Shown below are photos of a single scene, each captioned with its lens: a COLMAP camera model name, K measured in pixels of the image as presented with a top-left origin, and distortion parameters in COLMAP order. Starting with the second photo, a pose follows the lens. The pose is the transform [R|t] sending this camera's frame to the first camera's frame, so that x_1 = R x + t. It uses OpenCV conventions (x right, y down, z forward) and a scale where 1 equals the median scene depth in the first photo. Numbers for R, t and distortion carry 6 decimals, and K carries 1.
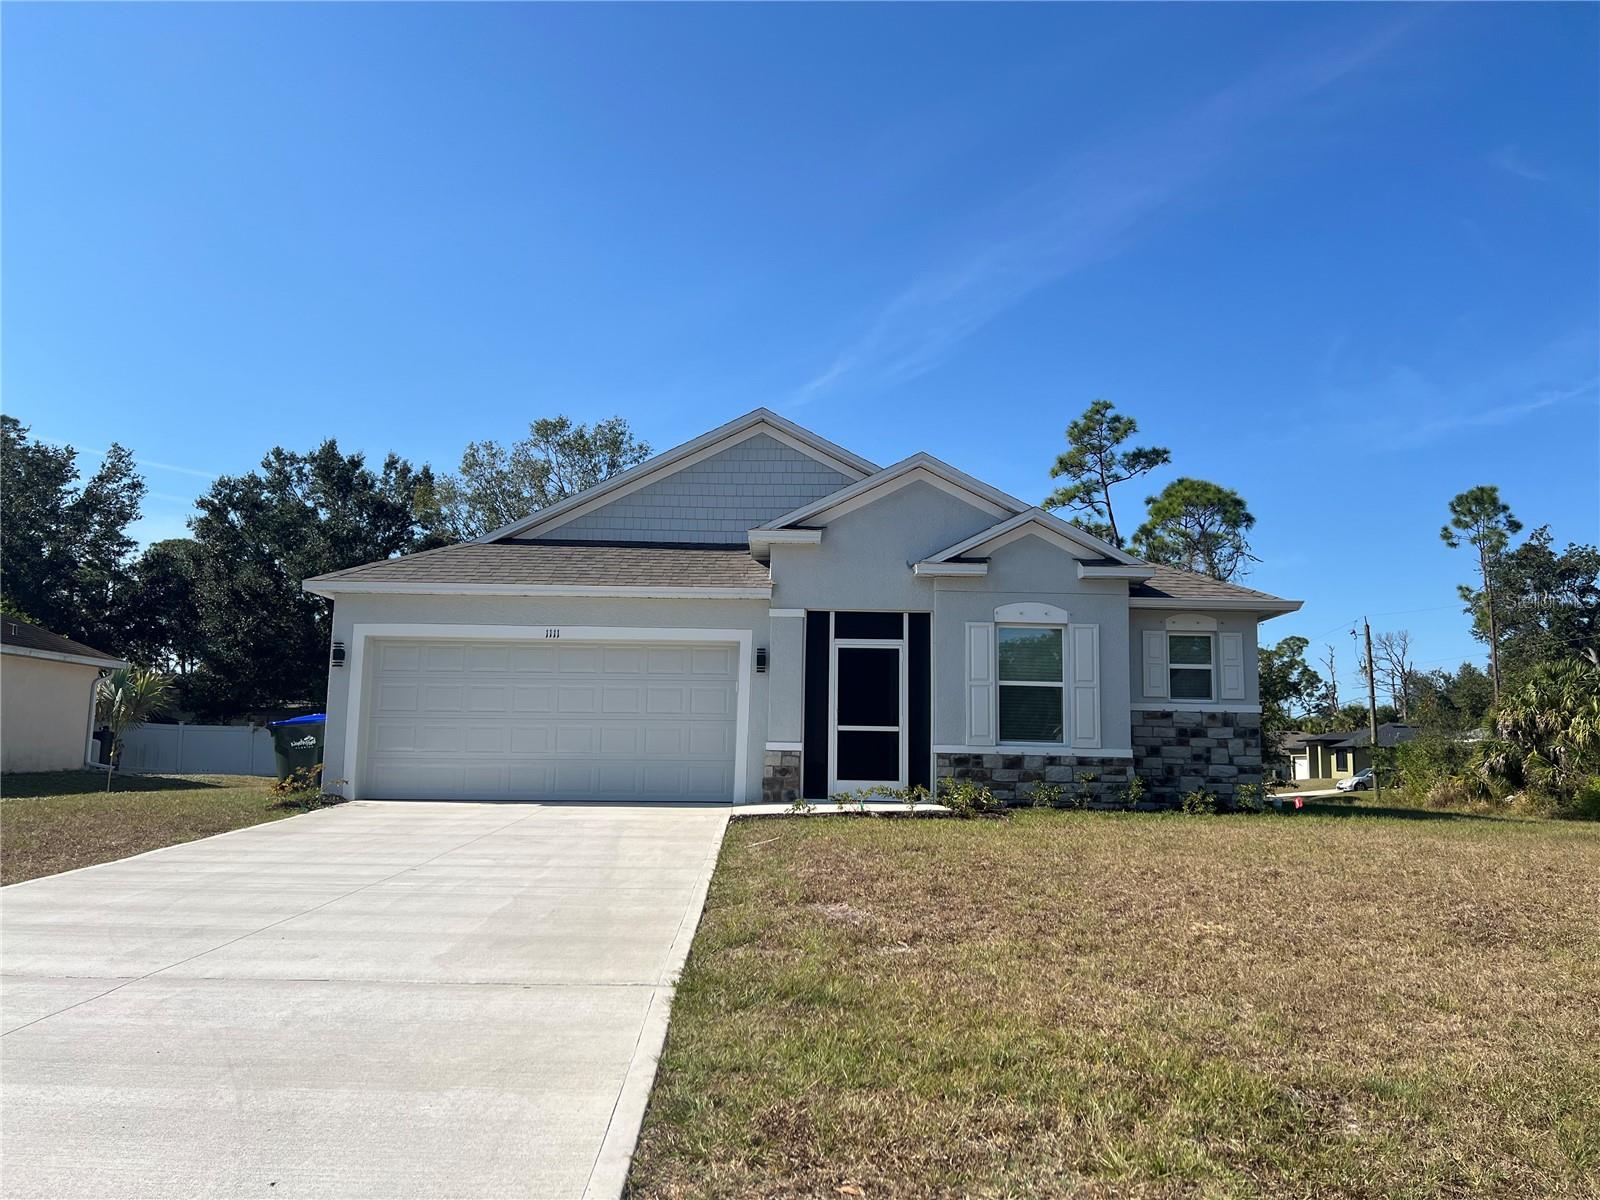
lens RADIAL K [[1194.4, 0, 798.7], [0, 1194.4, 595.5], [0, 0, 1]] dist [0.059206, -0.066672]
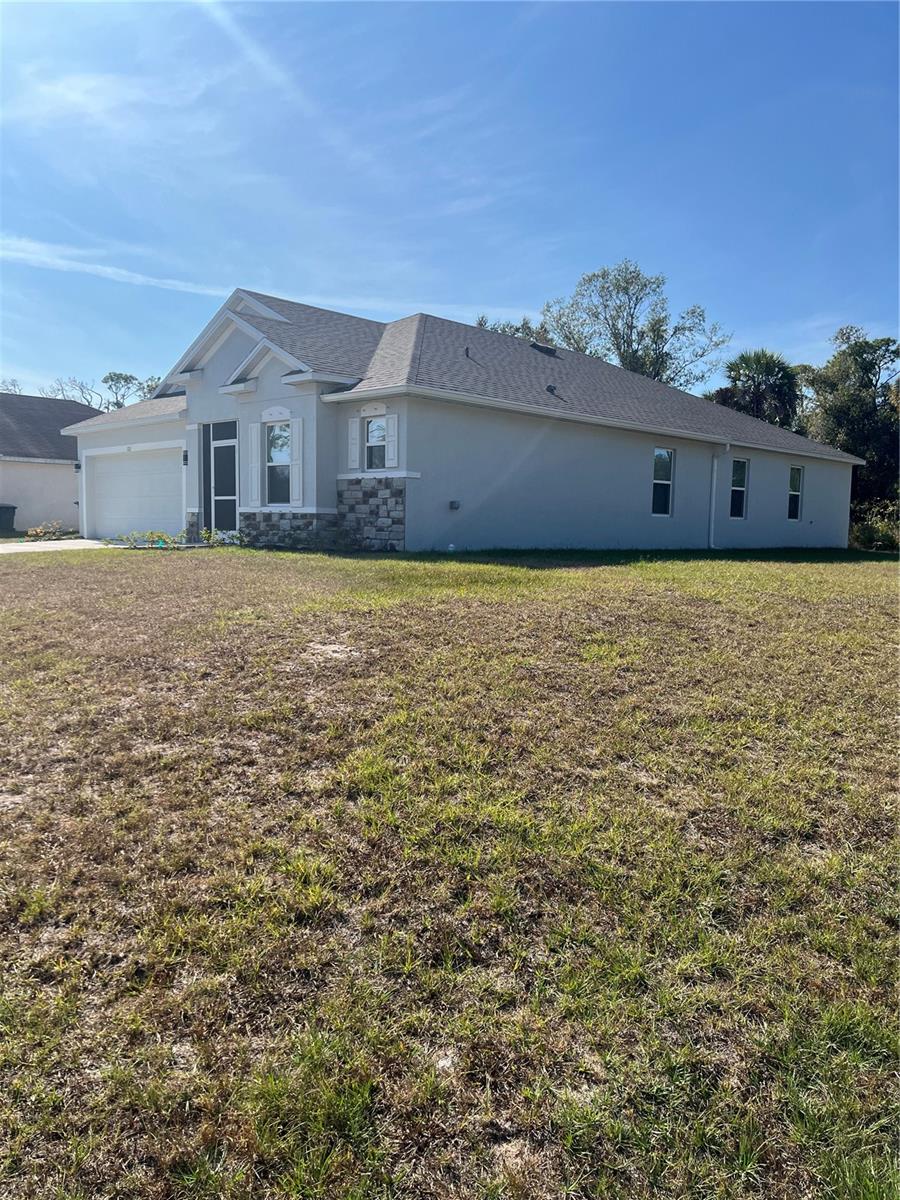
lens RADIAL K [[895.8, 0, 454.0], [0, 895.8, 600.6], [0, 0, 1]] dist [0.059206, -0.066672]
pose [[0.708944, 0.055537, -0.703075, 1.101408], [0.092308, 0.981012, 0.170571, 0.068902], [0.699198, -0.185825, 0.690356, 0.356397]]
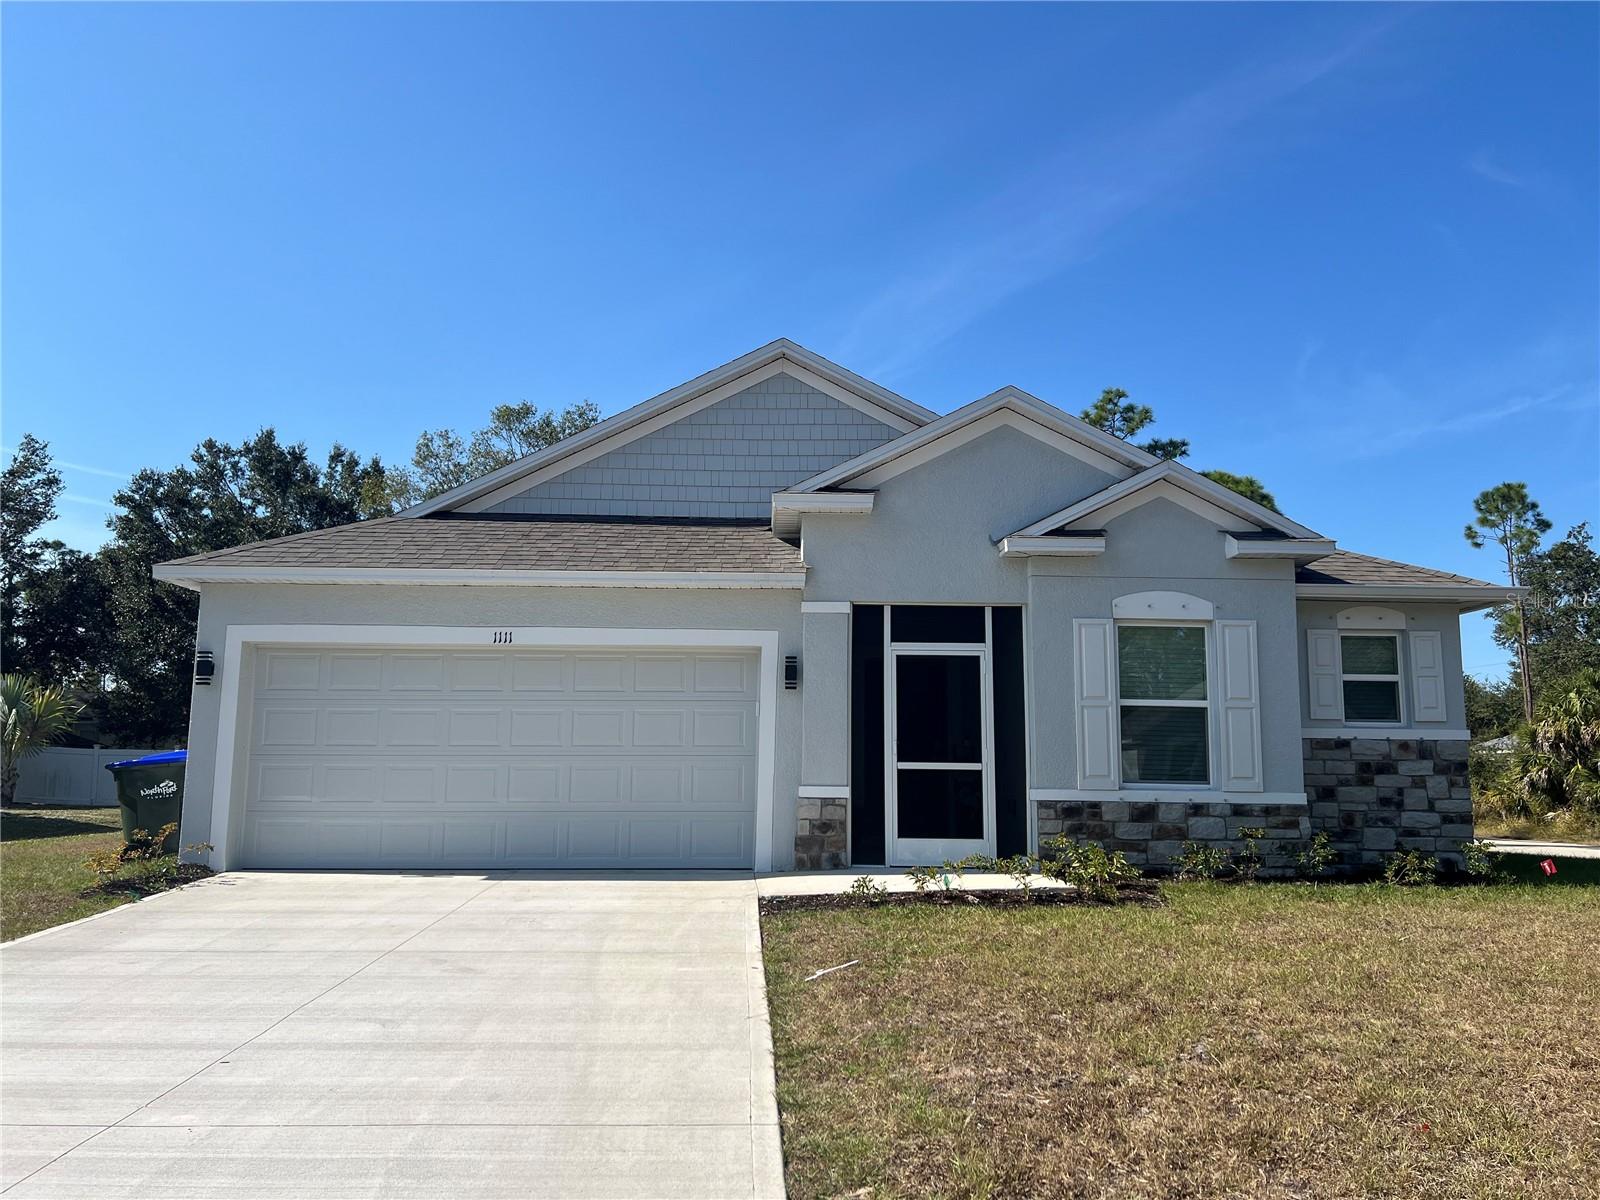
lens RADIAL K [[1194.4, 0, 792.9], [0, 1194.4, 593.6], [0, 0, 1]] dist [0.059206, -0.066672]
pose [[0.999797, -0.004699, 0.019577, -0.043729], [0.004907, 0.999931, -0.010632, 0.013711], [-0.019525, 0.010726, 0.999752, 0.268943]]
